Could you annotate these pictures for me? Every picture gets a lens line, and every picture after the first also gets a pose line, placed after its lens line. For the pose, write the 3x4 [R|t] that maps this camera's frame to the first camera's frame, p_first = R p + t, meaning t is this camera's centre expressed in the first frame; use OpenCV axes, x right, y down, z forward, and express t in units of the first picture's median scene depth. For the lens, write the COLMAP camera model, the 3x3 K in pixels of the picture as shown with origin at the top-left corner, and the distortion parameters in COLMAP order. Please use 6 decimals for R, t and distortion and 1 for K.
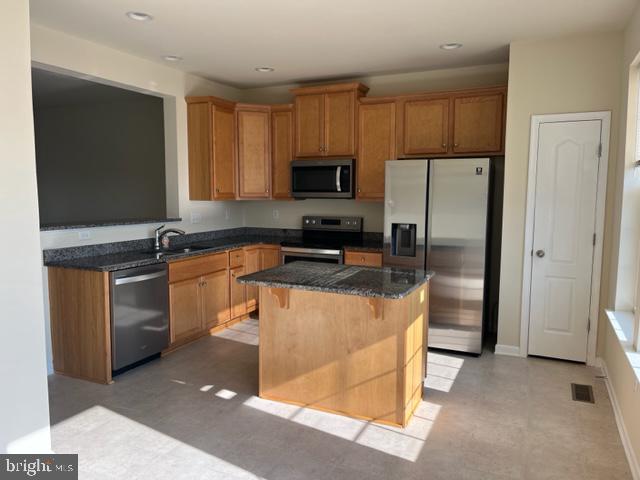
lens RADIAL K [[493.1, 0, 321.8], [0, 493.1, 235.3], [0, 0, 1]] dist [0.095125, -0.122117]
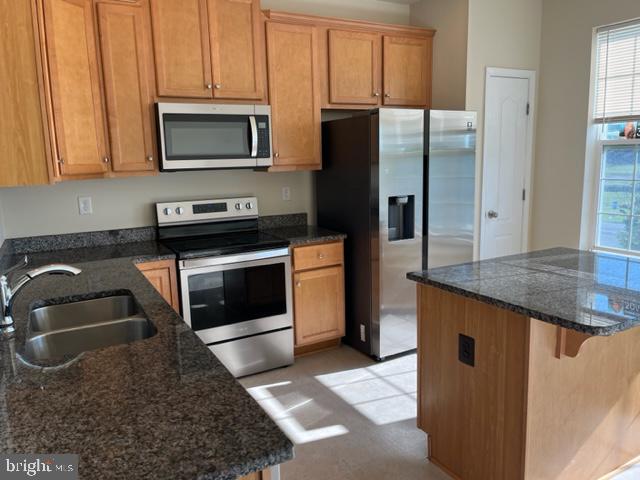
lens RADIAL K [[493.1, 0, 321.8], [0, 493.1, 235.3], [0, 0, 1]] dist [0.095125, -0.122117]
pose [[0.590802, -0.146779, 0.793353, -0.448394], [0.102178, 0.989007, 0.106886, -0.050735], [-0.800320, 0.017915, 0.599305, 0.575915]]
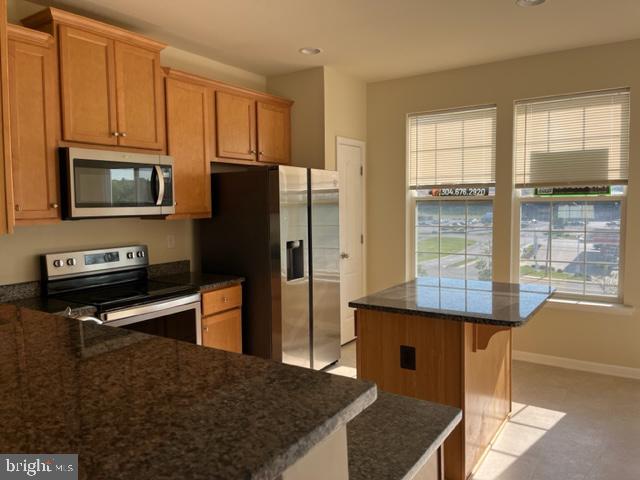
lens RADIAL K [[493.1, 0, 321.8], [0, 493.1, 235.3], [0, 0, 1]] dist [0.095125, -0.122117]
pose [[0.155169, -0.072510, 0.985223, -0.588378], [0.101507, 0.993194, 0.057110, -0.068565], [-0.982659, 0.091145, 0.161474, 0.723499]]
